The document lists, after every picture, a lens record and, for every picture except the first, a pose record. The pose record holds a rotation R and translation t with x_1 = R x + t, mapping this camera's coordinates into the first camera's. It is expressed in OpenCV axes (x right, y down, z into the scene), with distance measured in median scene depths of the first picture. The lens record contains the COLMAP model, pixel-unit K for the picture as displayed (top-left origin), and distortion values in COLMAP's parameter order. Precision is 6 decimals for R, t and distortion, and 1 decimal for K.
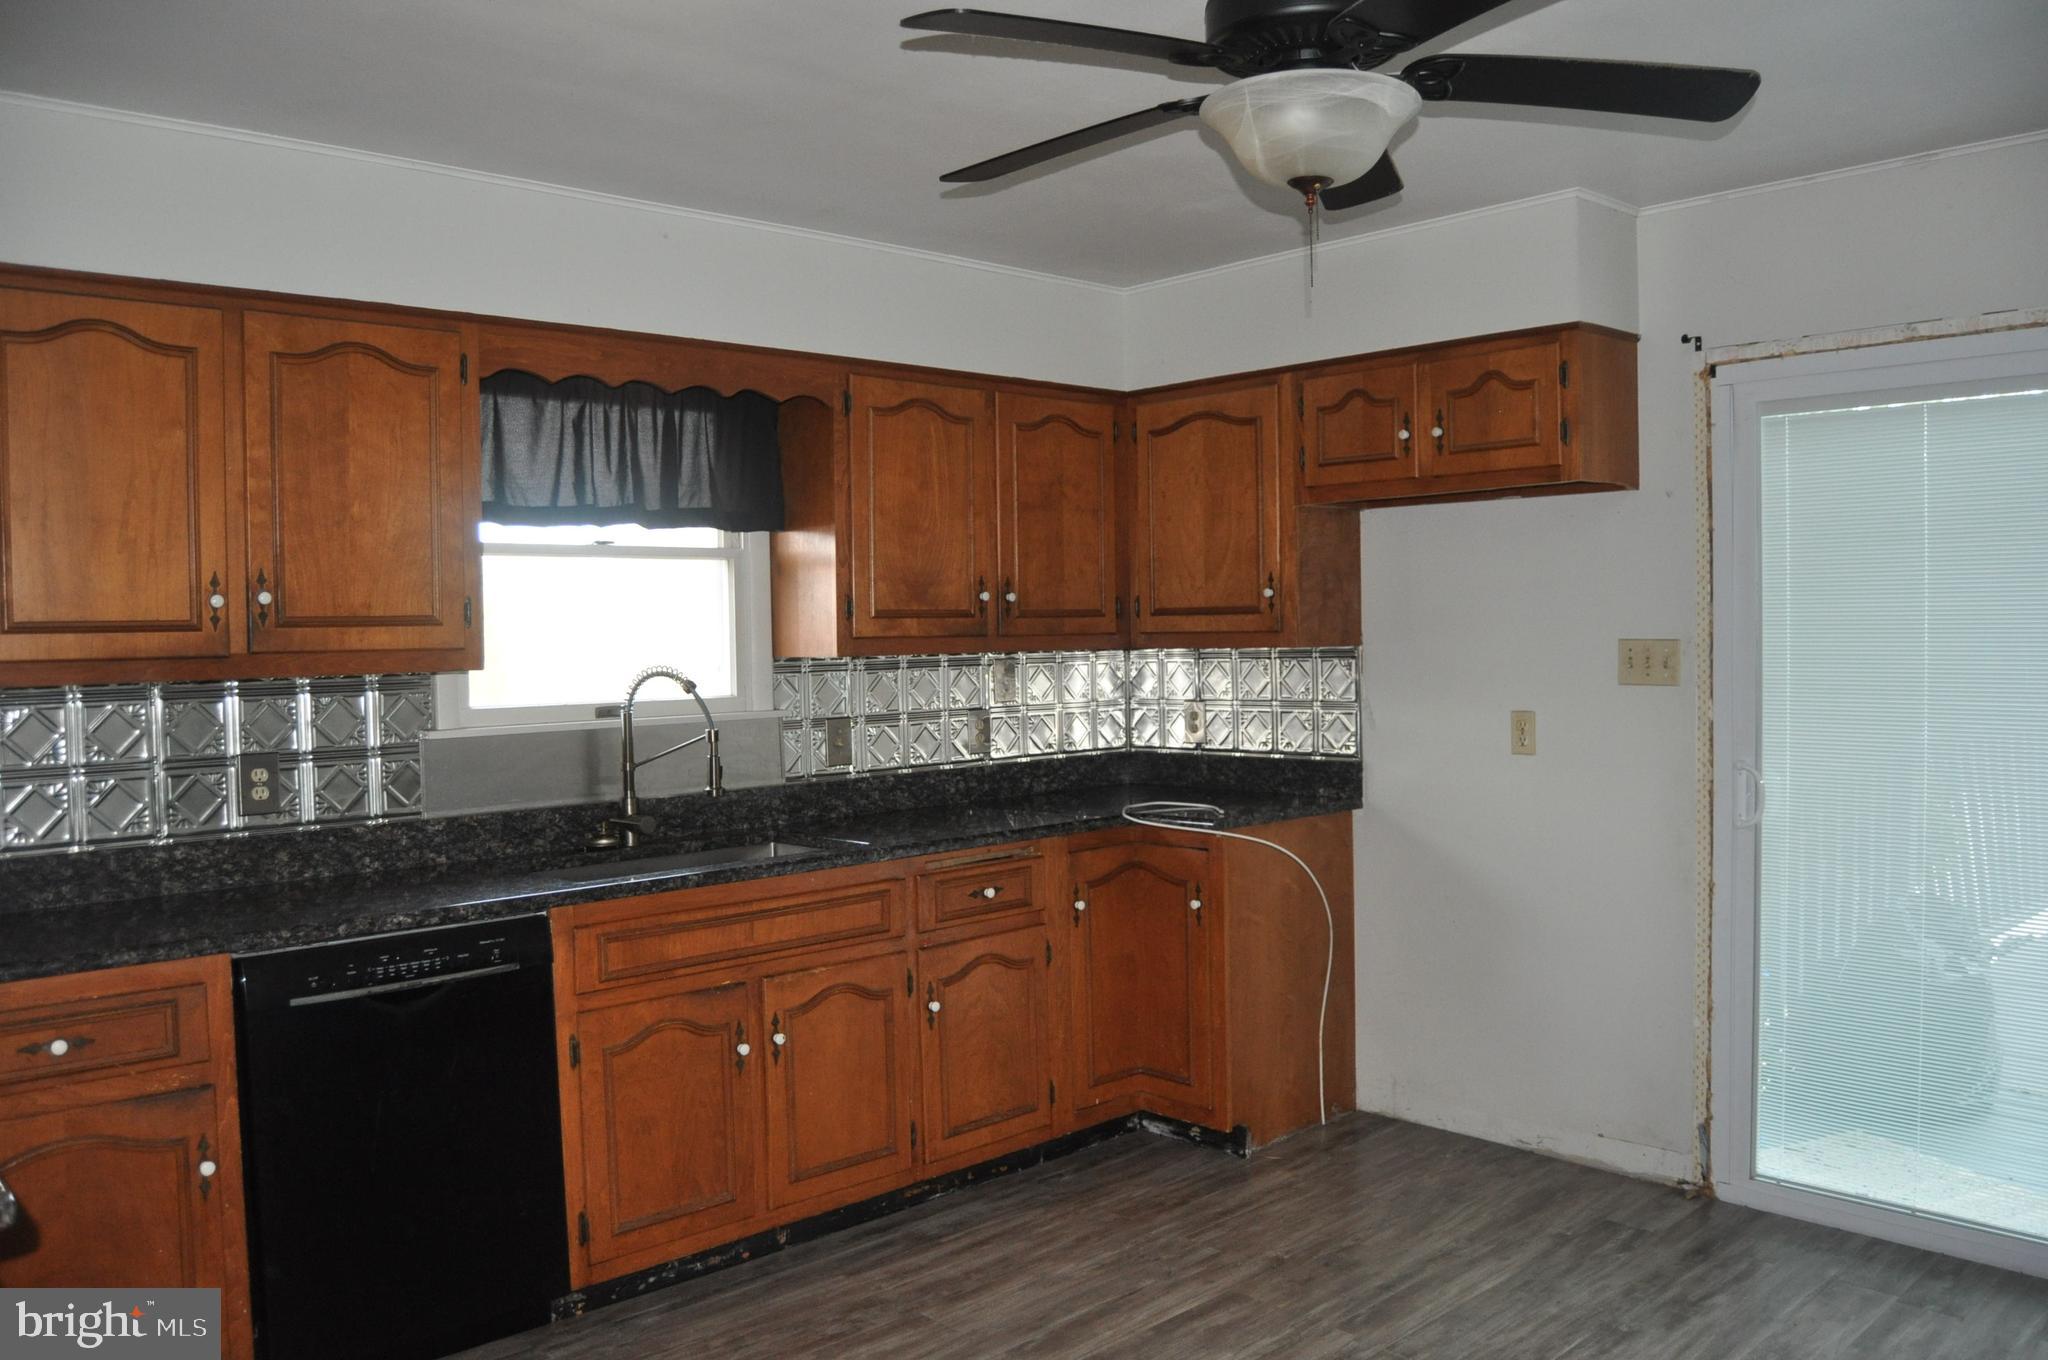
lens RADIAL K [[1633.9, 0, 1025.6], [0, 1633.9, 677.6], [0, 0, 1]] dist [-0.088767, 0.030602]
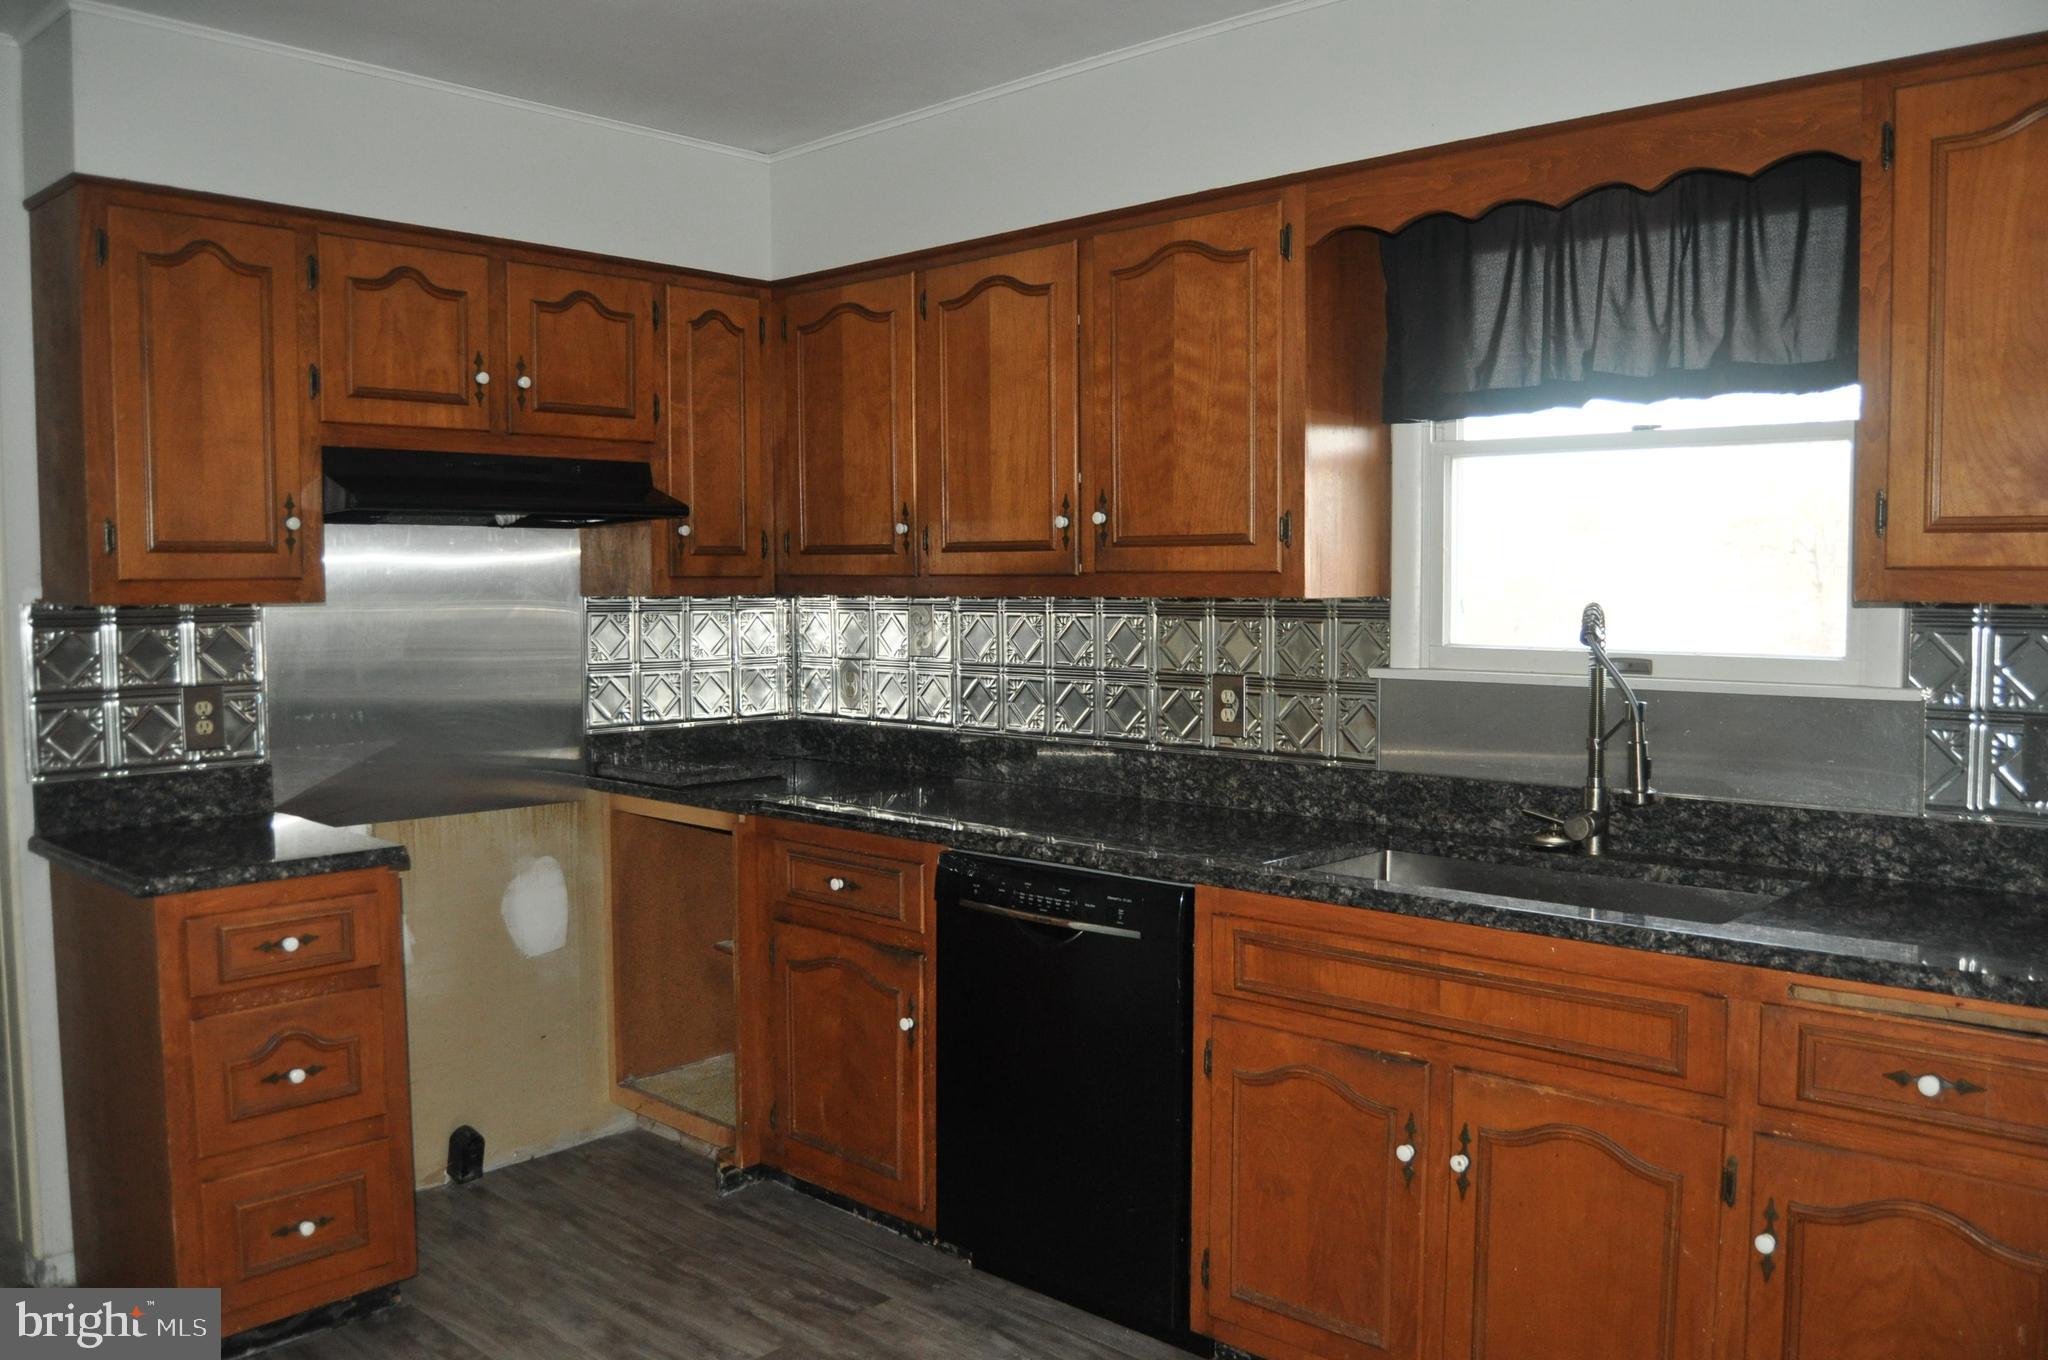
lens RADIAL K [[1633.9, 0, 1035.8], [0, 1633.9, 664.9], [0, 0, 1]] dist [-0.088767, 0.030602]
pose [[0.057107, 0.073596, -0.995652, 0.488096], [-0.025984, 0.997051, 0.072209, -0.026517], [0.998030, 0.021747, 0.058851, 0.786287]]
